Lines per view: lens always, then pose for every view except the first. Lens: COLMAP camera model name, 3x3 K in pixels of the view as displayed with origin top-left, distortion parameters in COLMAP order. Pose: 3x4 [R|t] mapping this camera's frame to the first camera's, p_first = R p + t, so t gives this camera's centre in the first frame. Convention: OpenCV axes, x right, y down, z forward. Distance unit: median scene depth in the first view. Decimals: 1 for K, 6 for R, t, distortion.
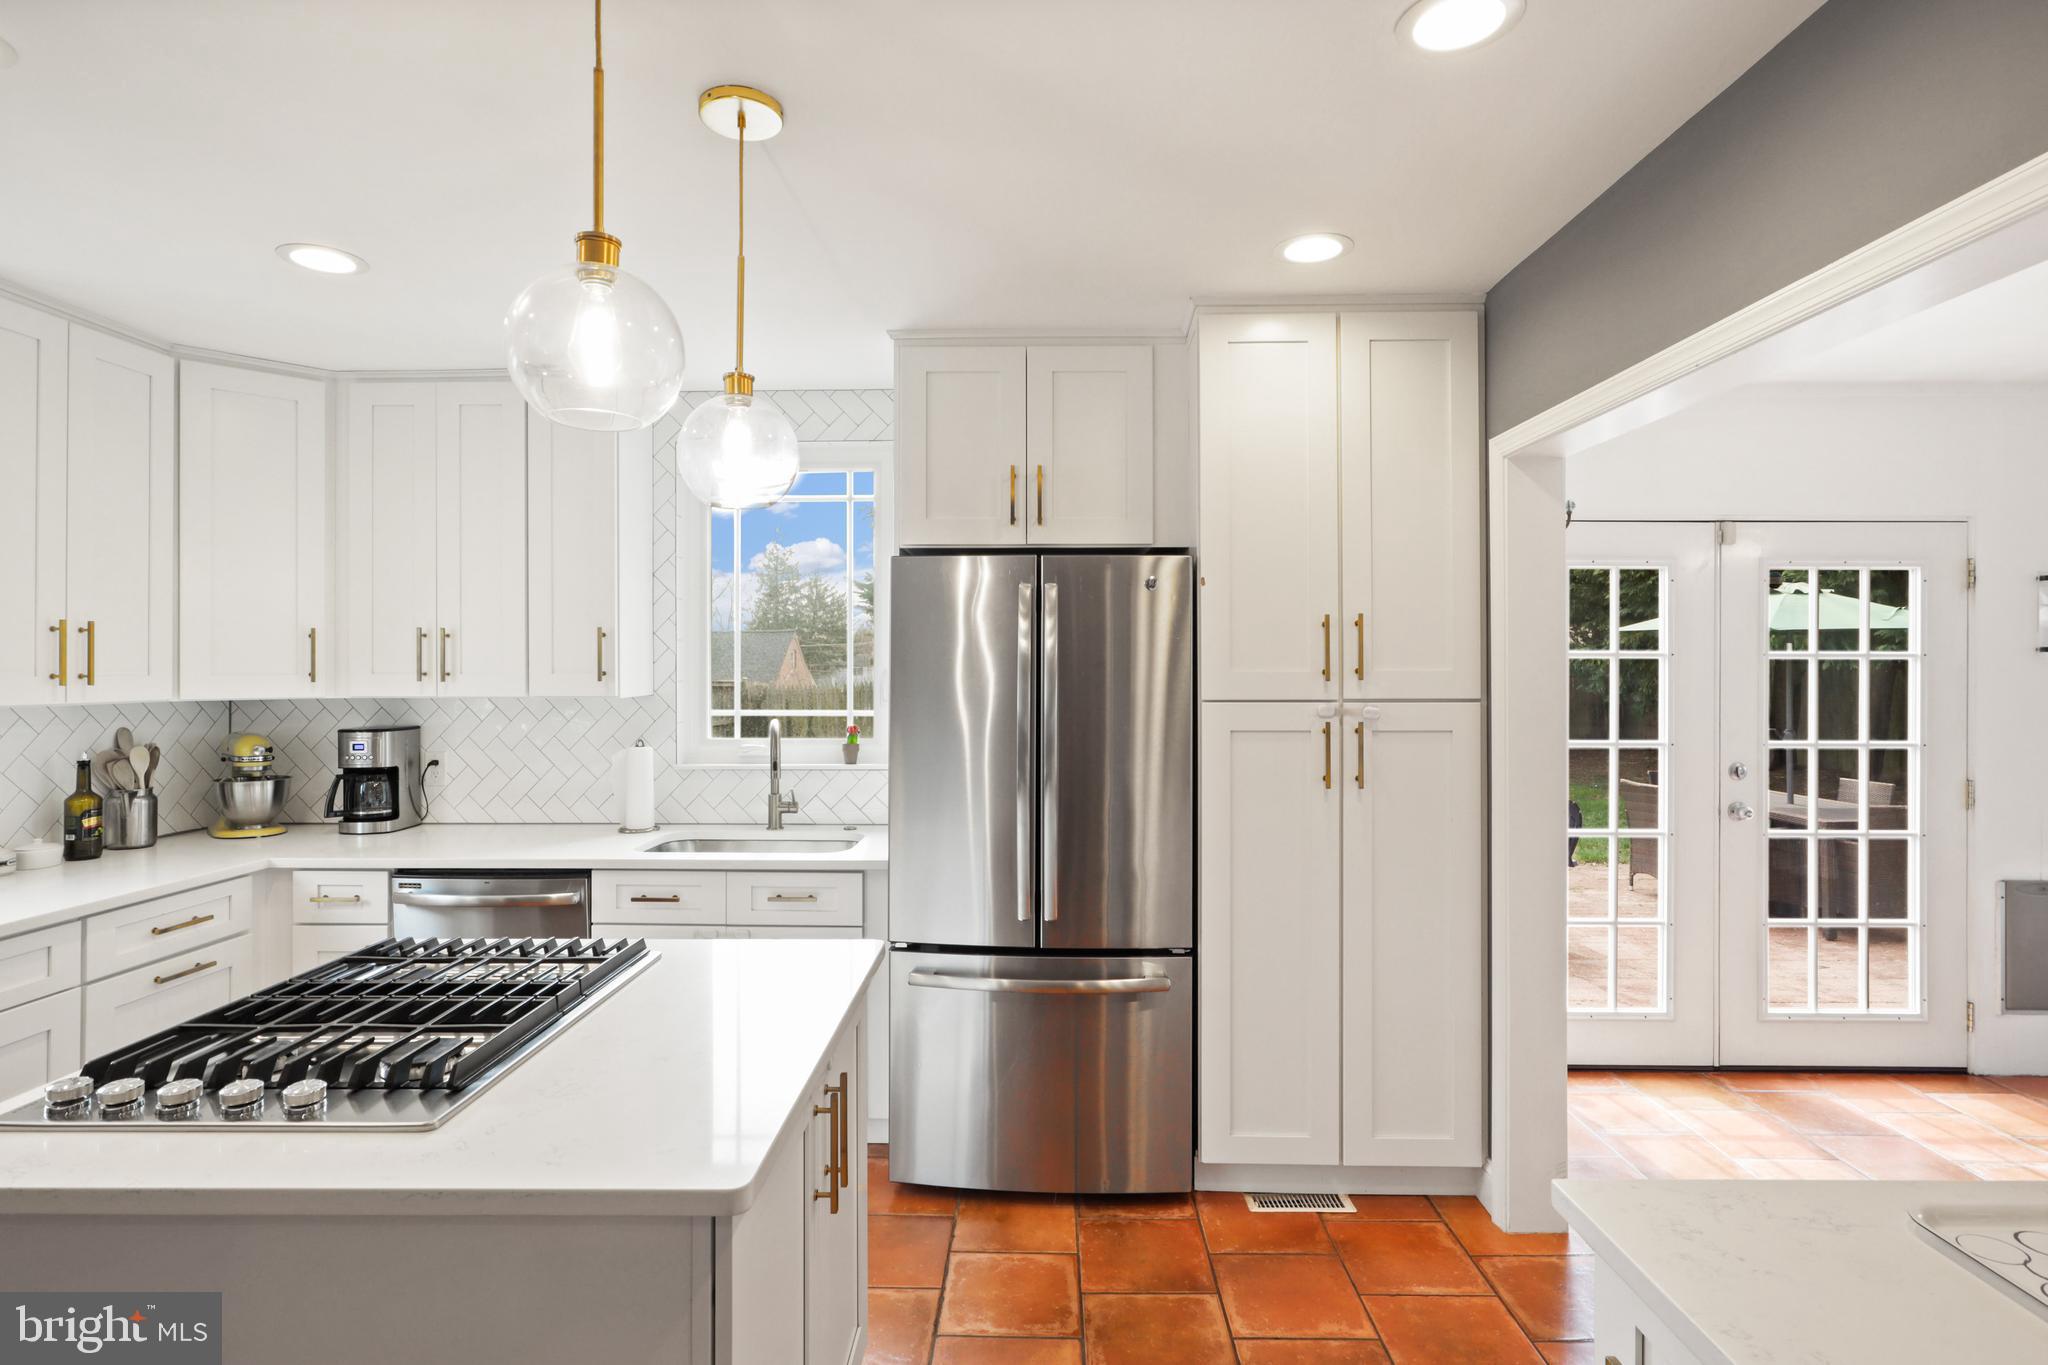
lens RADIAL K [[1008.0, 0, 1037.2], [0, 1008.0, 685.3], [0, 0, 1]] dist [-0.013992, -0.000001]
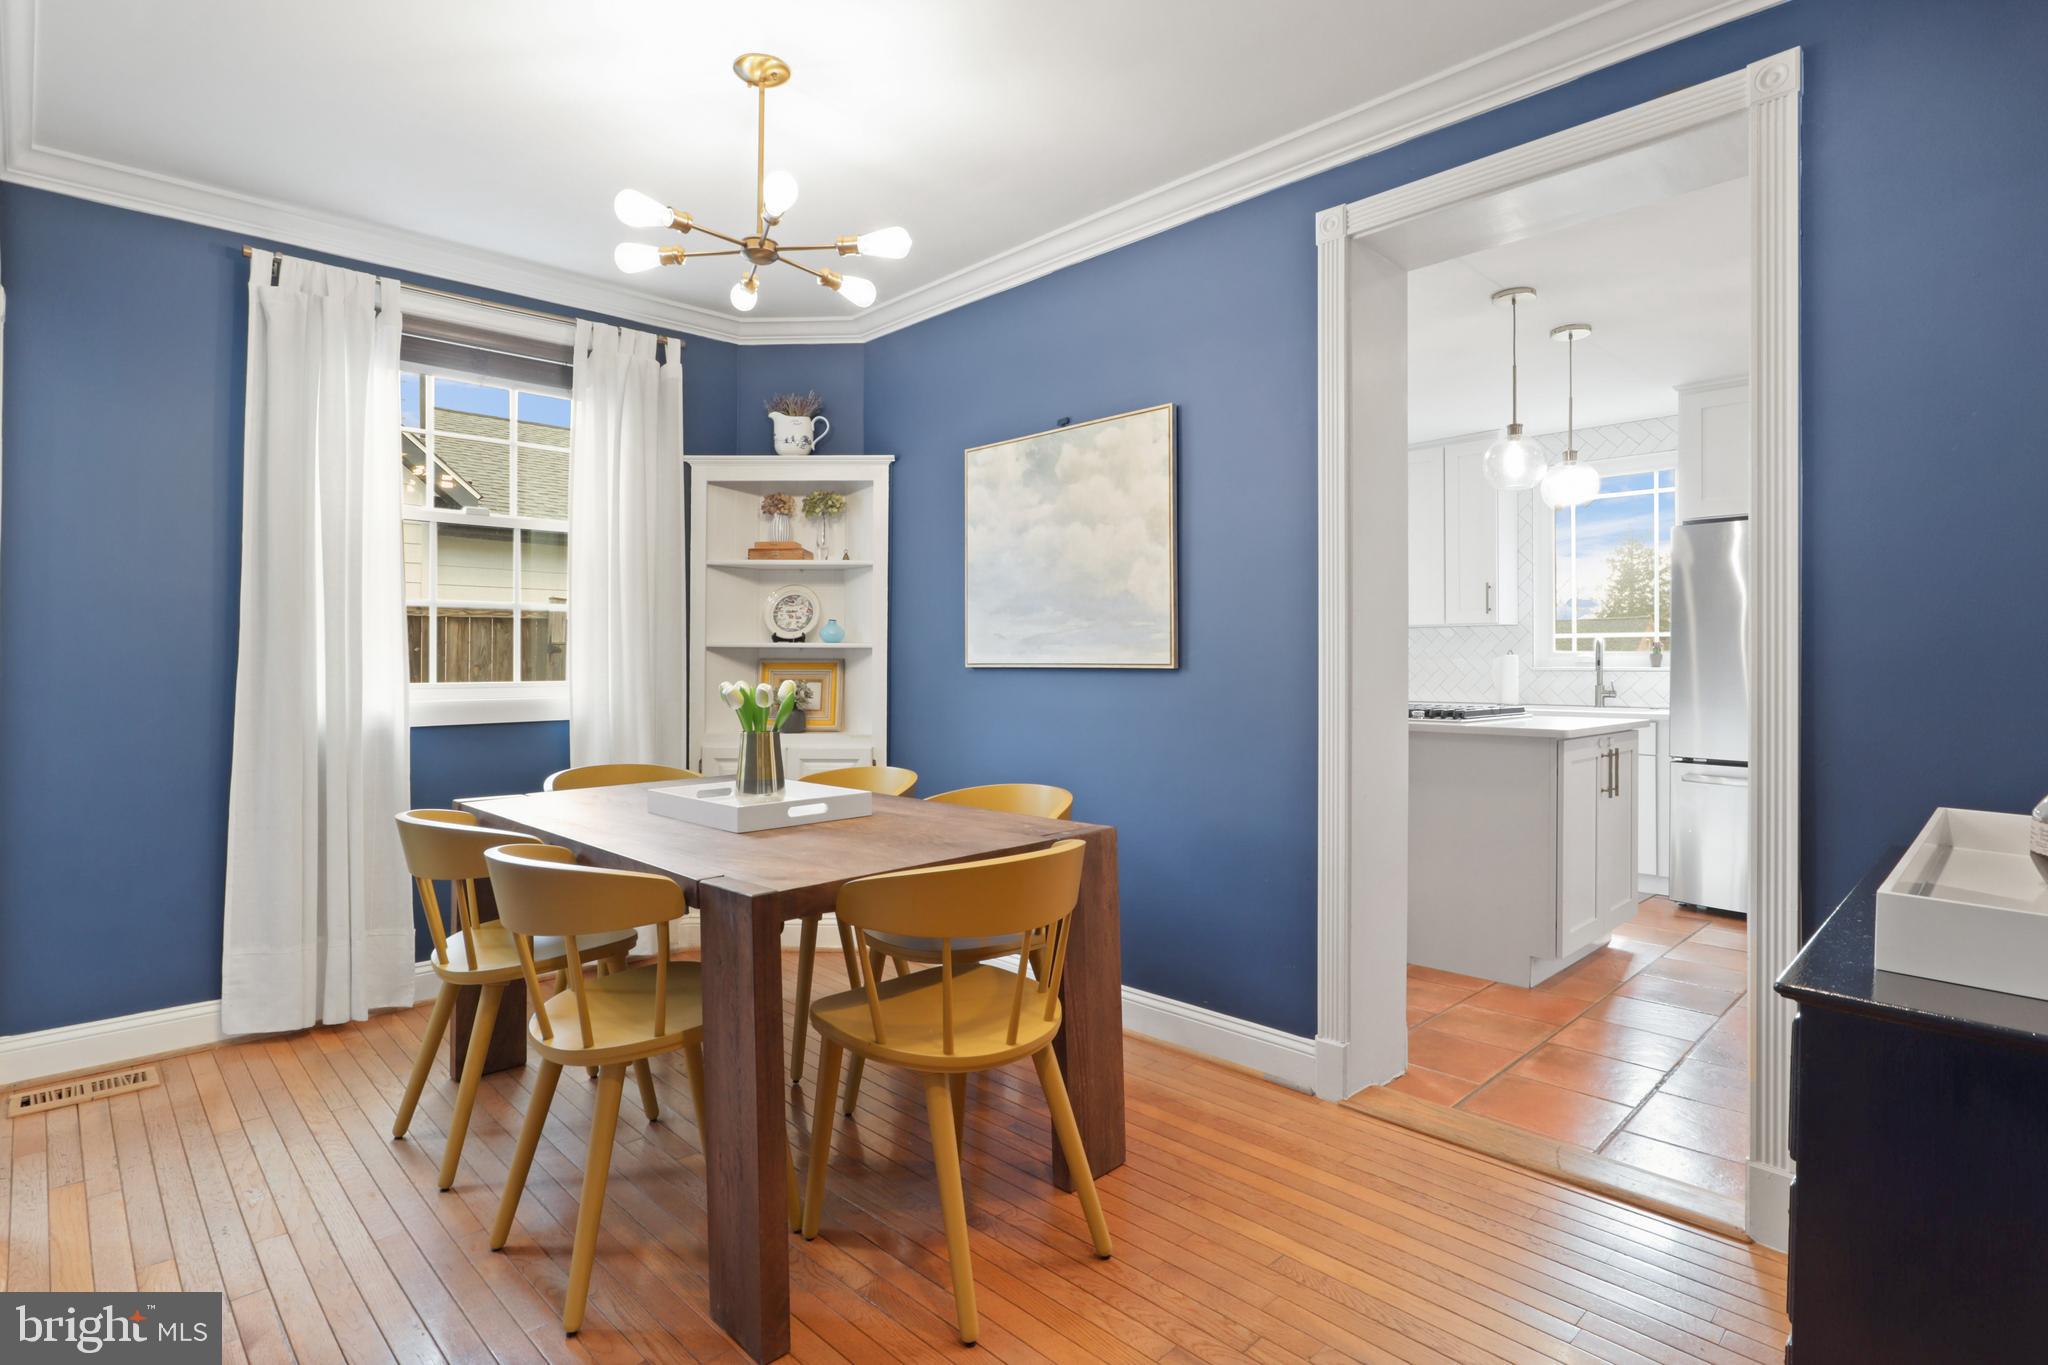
lens RADIAL K [[1008.0, 0, 1024.4], [0, 1008.0, 670.1], [0, 0, 1]] dist [-0.013992, -0.000001]
pose [[0.697858, -0.001412, -0.716234, 0.239152], [-0.007426, 0.999930, -0.009207, 0.108439], [0.716197, 0.011744, 0.697799, -0.748915]]
